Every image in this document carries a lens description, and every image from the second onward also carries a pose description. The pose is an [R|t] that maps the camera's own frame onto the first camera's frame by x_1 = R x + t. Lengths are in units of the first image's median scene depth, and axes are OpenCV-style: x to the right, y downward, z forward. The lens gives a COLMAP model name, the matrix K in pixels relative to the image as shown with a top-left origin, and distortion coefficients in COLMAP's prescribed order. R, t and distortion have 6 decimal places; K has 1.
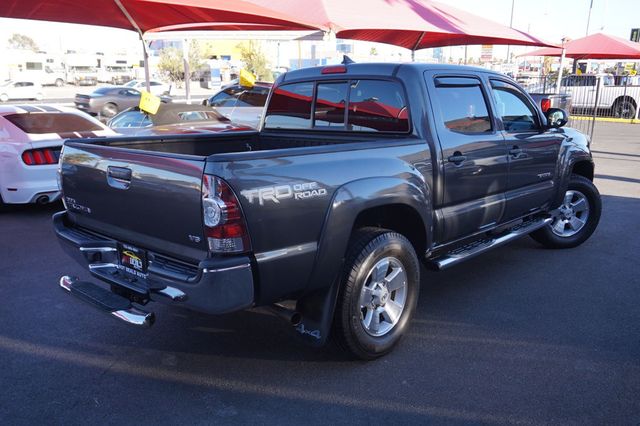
lens RADIAL K [[567.8, 0, 317.5], [0, 567.8, 211.5], [0, 0, 1]] dist [0.006327, 0.007902]
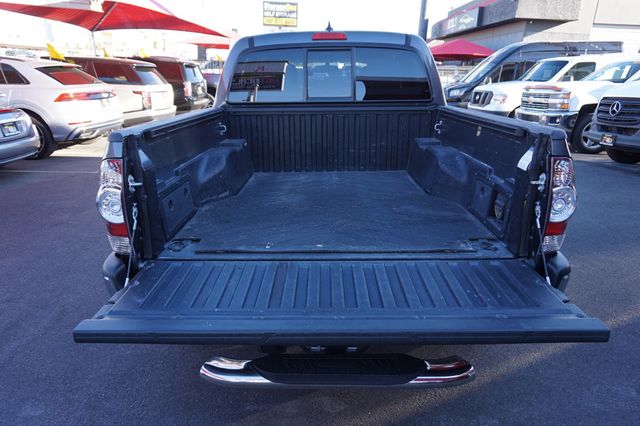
lens RADIAL K [[441.1, 0, 320.6], [0, 441.1, 214.2], [0, 0, 1]] dist [-0.027491, 0.036856]
pose [[0.742342, -0.196392, 0.640592, -0.489639], [0.131672, 0.980195, 0.147920, -0.070015], [-0.656956, -0.025459, 0.753499, 0.450315]]
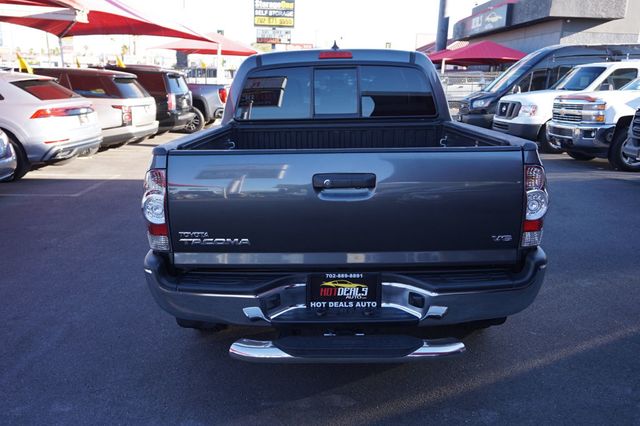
lens RADIAL K [[544.3, 0, 319.0], [0, 544.3, 214.0], [0, 0, 1]] dist [-0.030351, 0.044461]
pose [[0.745534, -0.157383, 0.647619, -0.608396], [0.139193, 0.987058, 0.079636, -0.061126], [-0.651771, 0.030772, 0.757792, 0.331403]]
